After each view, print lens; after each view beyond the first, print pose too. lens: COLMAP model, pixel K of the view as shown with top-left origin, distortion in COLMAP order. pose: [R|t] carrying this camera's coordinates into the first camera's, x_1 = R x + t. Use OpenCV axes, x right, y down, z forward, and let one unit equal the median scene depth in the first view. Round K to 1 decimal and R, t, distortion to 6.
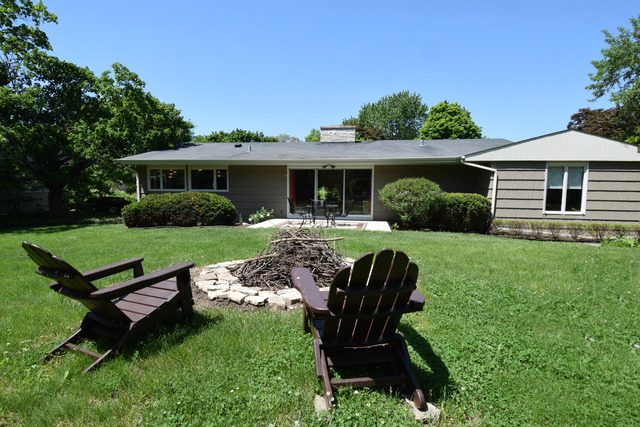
lens RADIAL K [[331.3, 0, 320.0], [0, 331.3, 213.5], [0, 0, 1]] dist [0.028847, 0.000018]
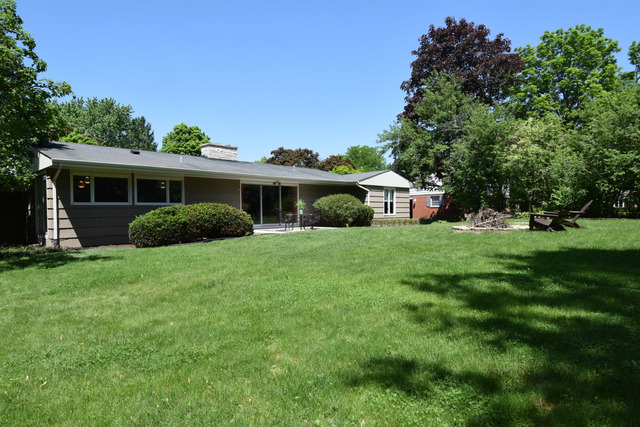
lens RADIAL K [[331.3, 0, 320.0], [0, 331.3, 213.5], [0, 0, 1]] dist [0.028847, 0.000018]
pose [[0.626746, -0.025313, 0.778812, -0.898506], [0.072247, 0.997055, -0.025734, 0.010474], [-0.775867, 0.072396, 0.626729, 0.158288]]
